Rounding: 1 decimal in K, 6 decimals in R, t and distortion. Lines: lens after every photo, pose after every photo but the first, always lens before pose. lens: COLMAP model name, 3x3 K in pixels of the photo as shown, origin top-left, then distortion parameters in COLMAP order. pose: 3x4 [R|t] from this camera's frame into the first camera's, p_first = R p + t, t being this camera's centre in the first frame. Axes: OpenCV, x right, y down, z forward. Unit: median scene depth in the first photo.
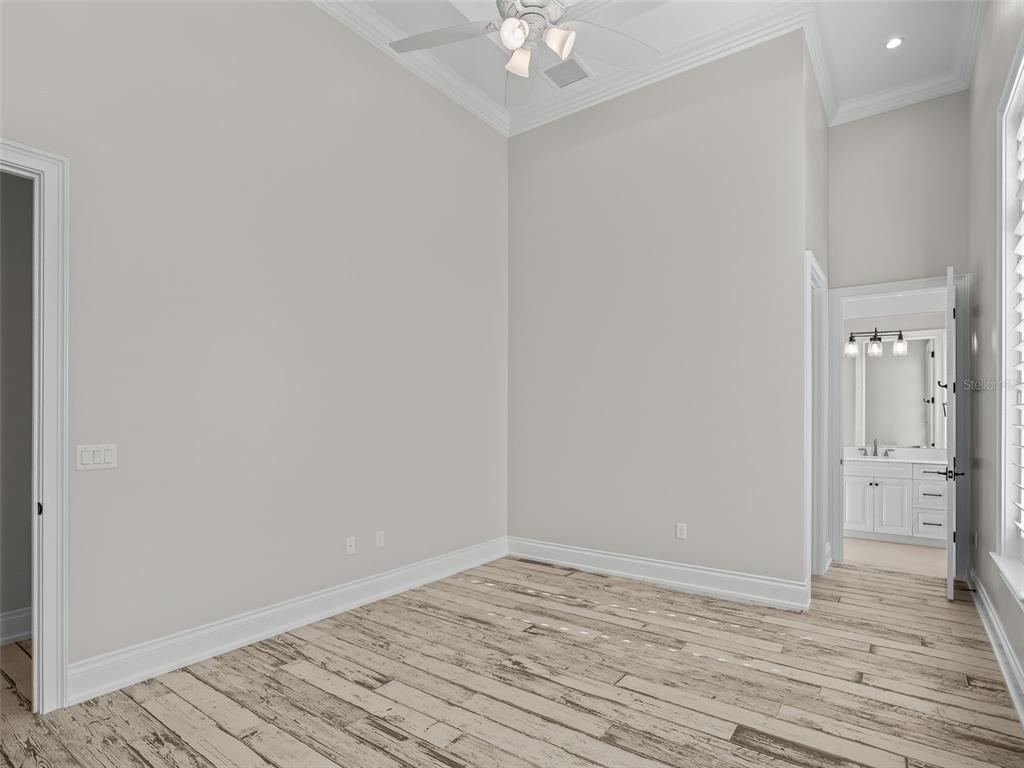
lens RADIAL K [[583.6, 0, 516.7], [0, 583.6, 392.0], [0, 0, 1]] dist [-0.040432, 0.023440]
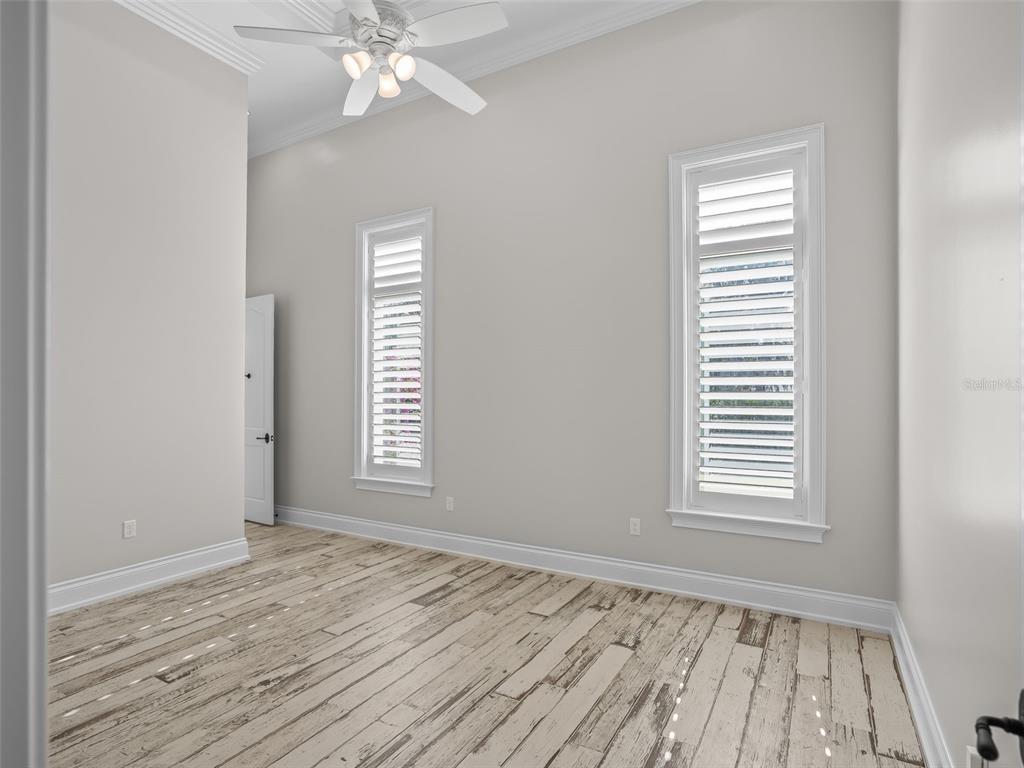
lens RADIAL K [[583.6, 0, 516.7], [0, 583.6, 392.0], [0, 0, 1]] dist [-0.040432, 0.023440]
pose [[-0.168865, -0.000522, 0.985639, -0.870692], [-0.040997, 0.999138, -0.006494, 0.016505], [-0.984786, -0.041505, -0.168741, 0.743045]]
